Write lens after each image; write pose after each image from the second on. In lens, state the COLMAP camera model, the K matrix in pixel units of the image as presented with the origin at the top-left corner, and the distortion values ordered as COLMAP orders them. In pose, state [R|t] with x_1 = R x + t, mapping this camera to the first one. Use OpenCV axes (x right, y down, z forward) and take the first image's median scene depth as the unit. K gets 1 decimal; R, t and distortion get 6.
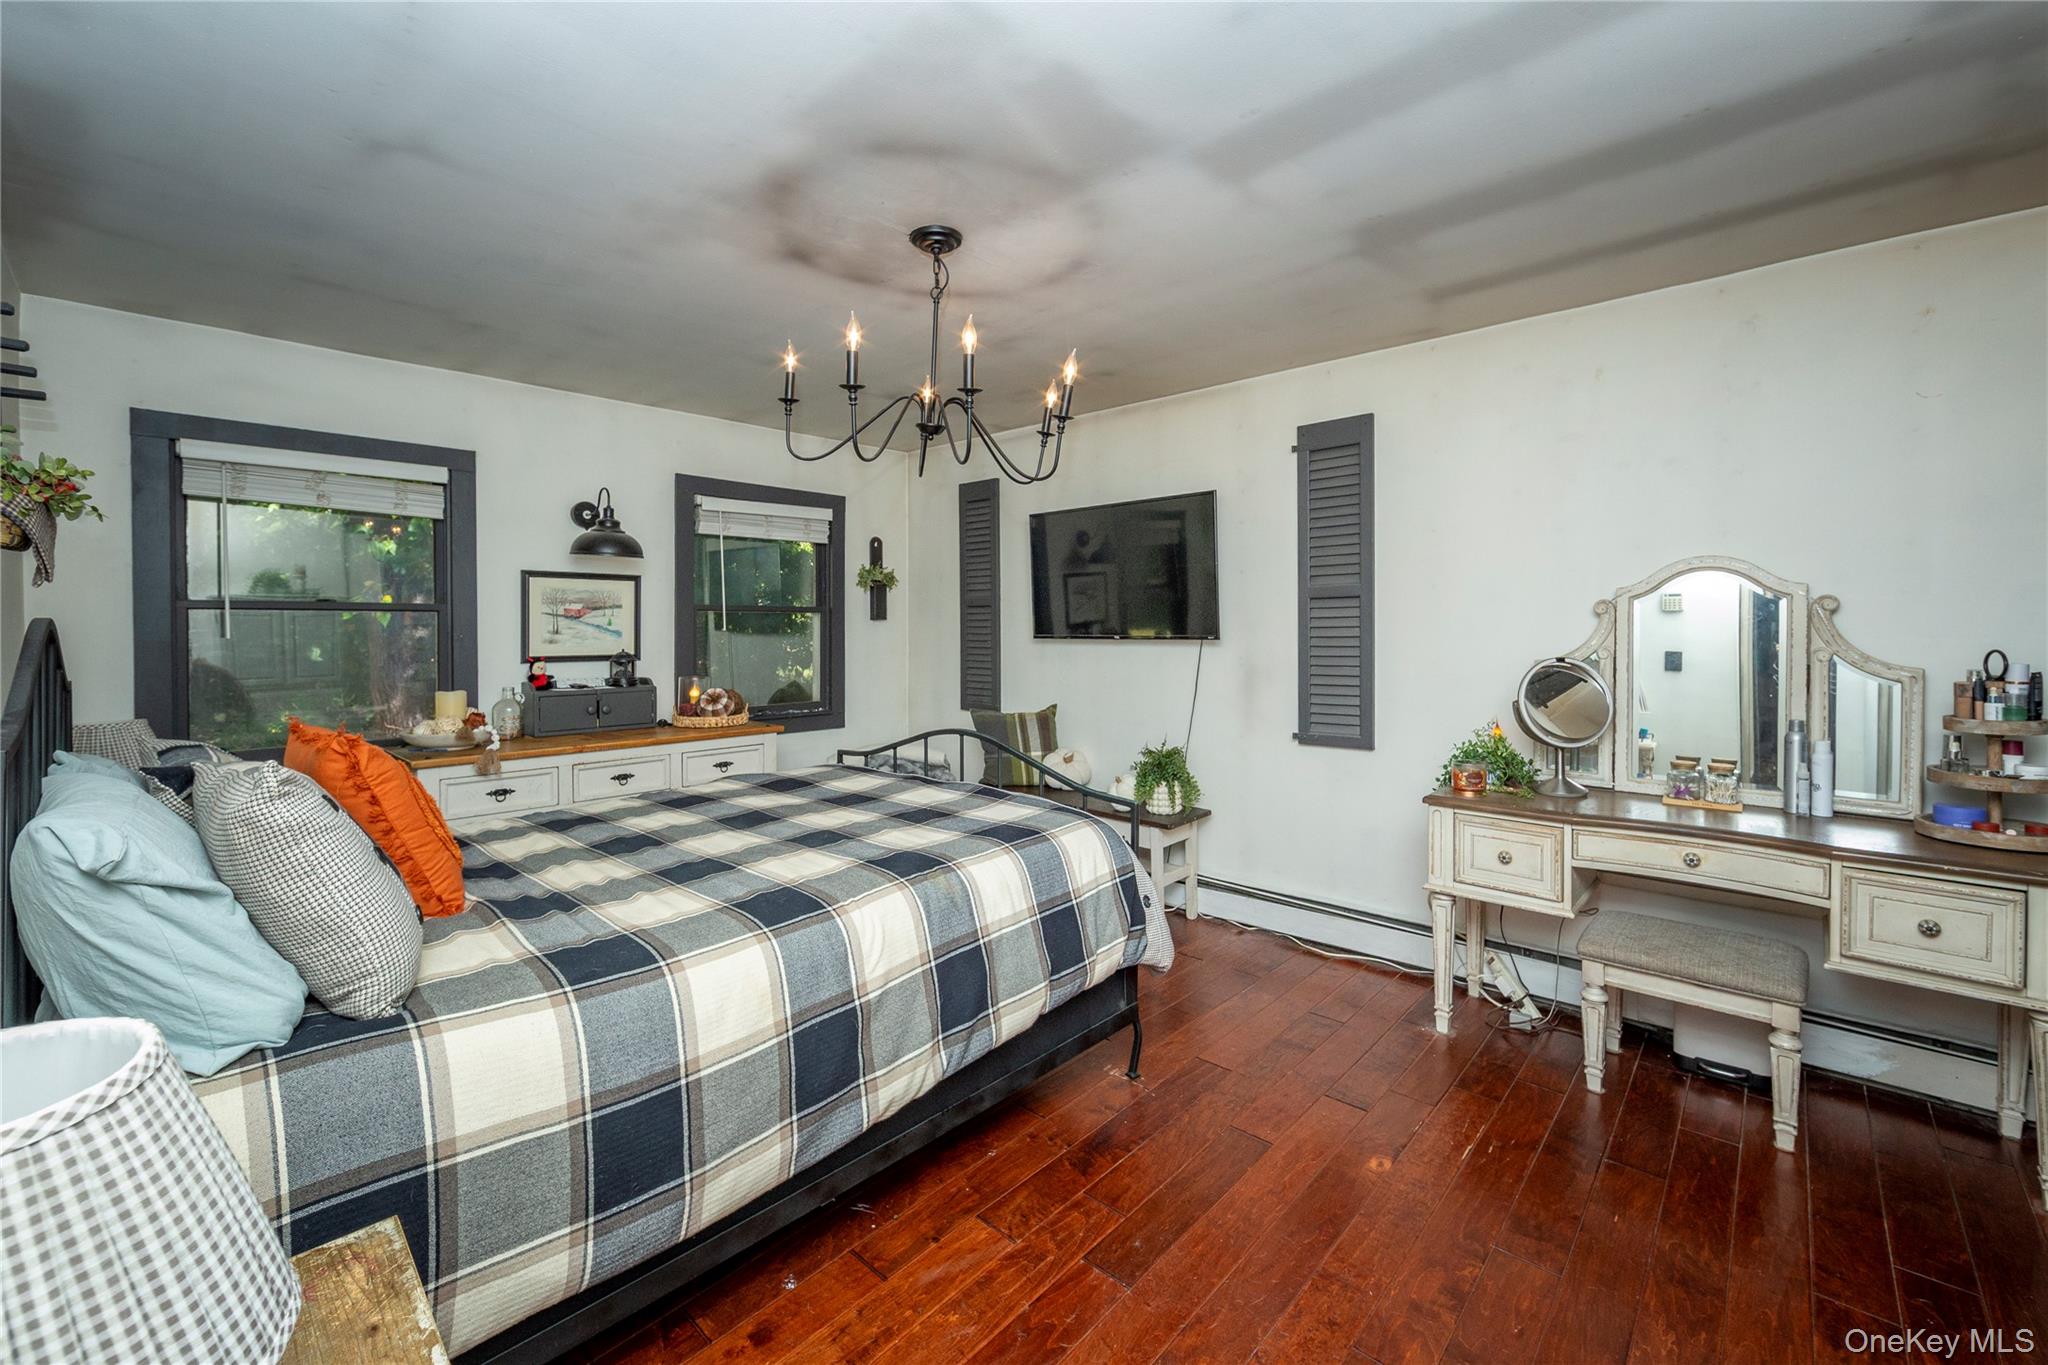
lens RADIAL K [[823.2, 0, 1025.4], [0, 823.2, 633.0], [0, 0, 1]] dist [-0.008718, 0.000532]
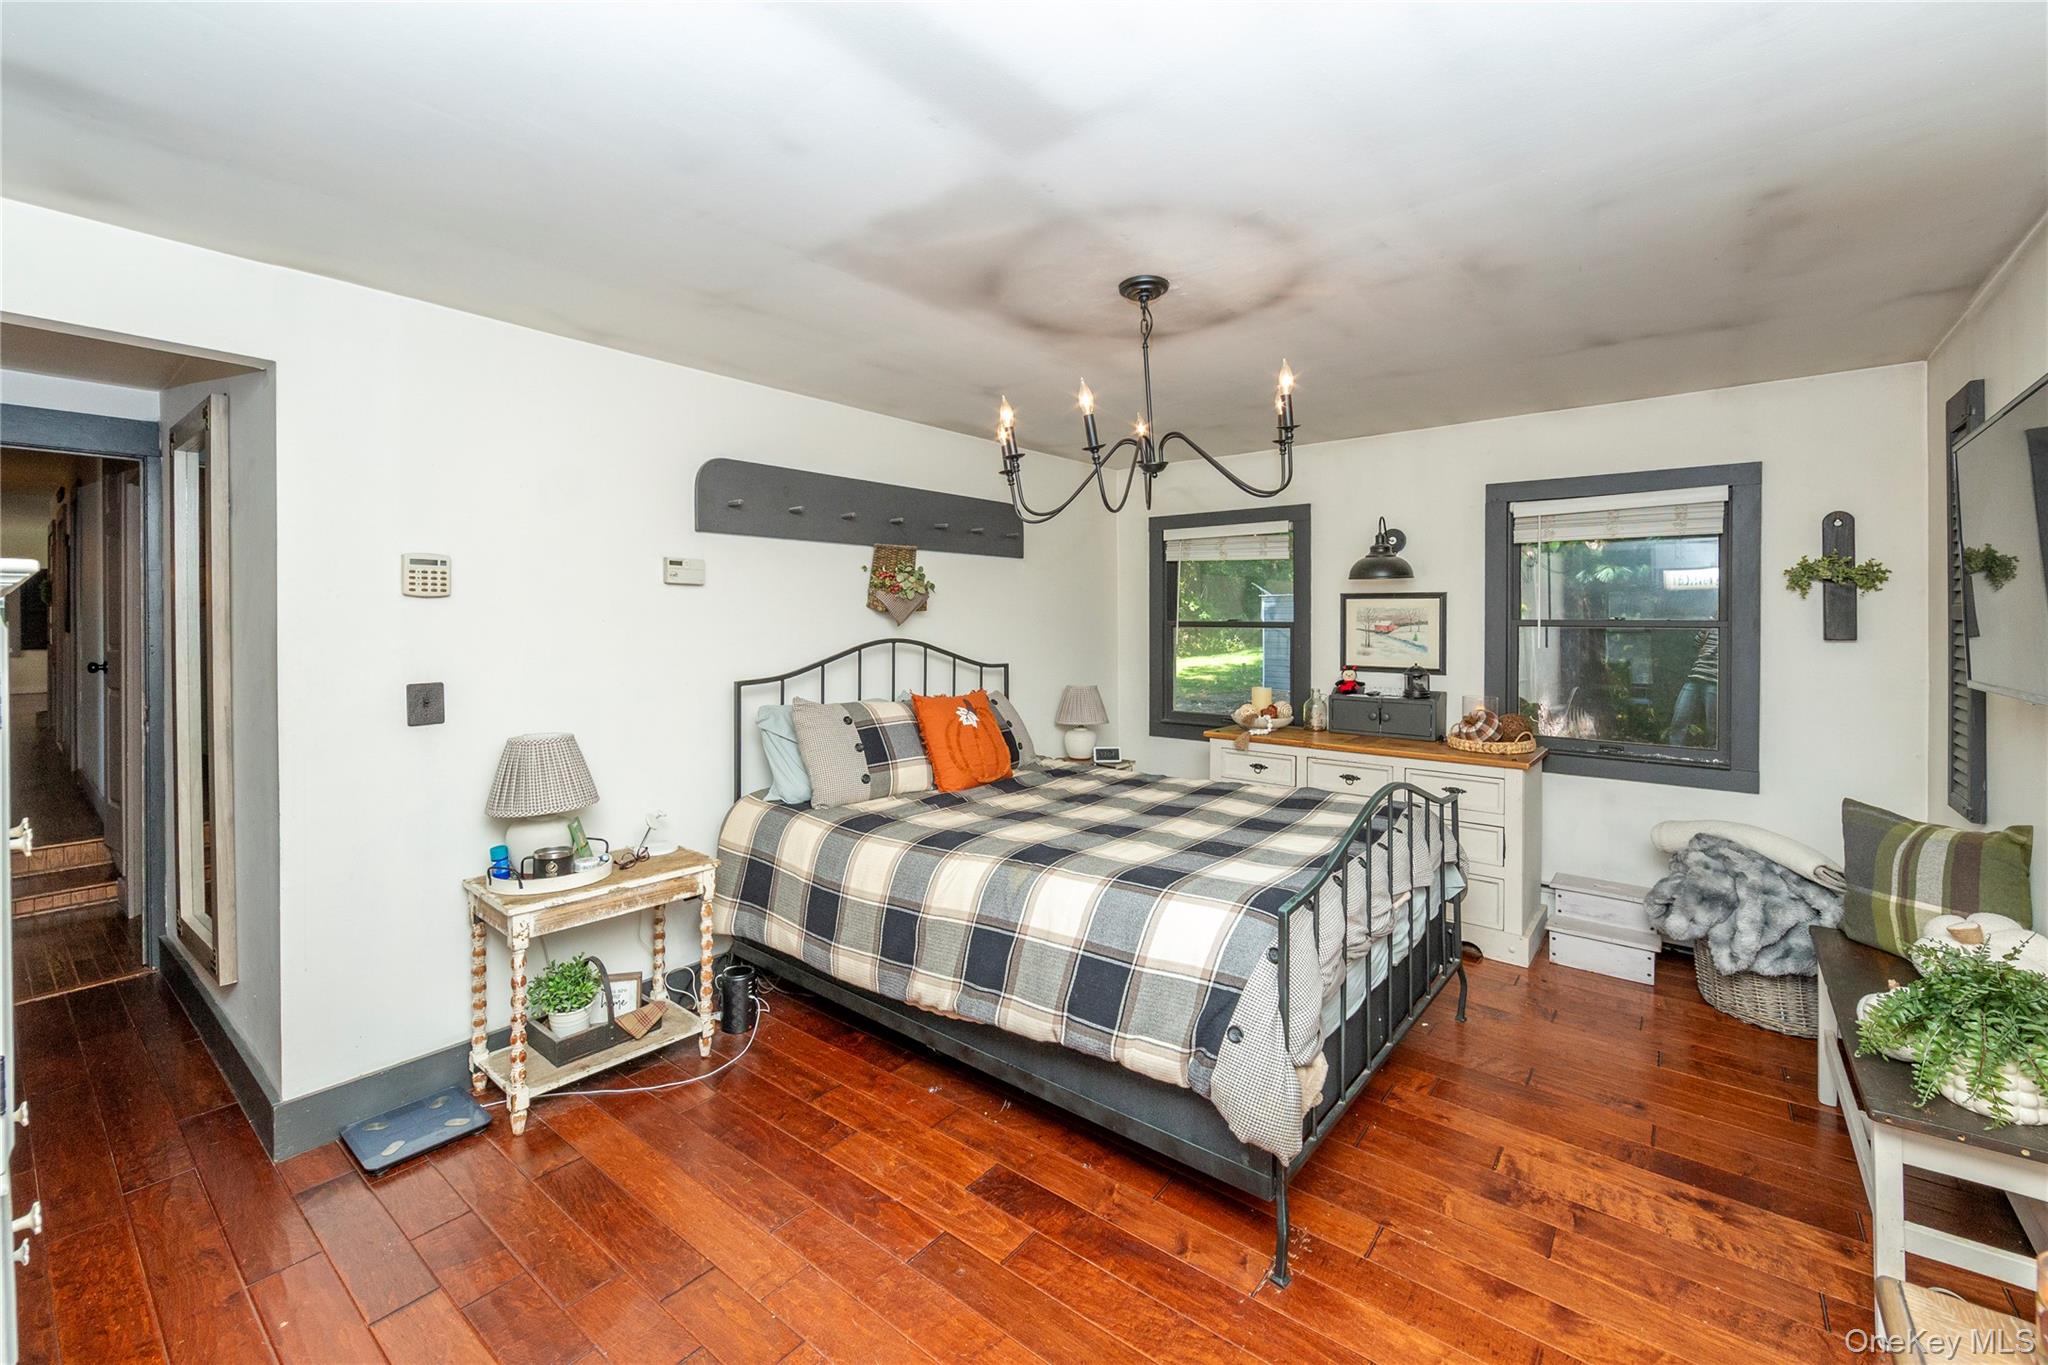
lens RADIAL K [[823.2, 0, 1081.8], [0, 823.2, 617.5], [0, 0, 1]] dist [-0.008718, 0.000532]
pose [[0.118100, 0.001116, -0.993001, 0.519393], [-0.015345, 0.999882, -0.000701, -0.032525], [0.992883, 0.015321, 0.118103, 0.450732]]
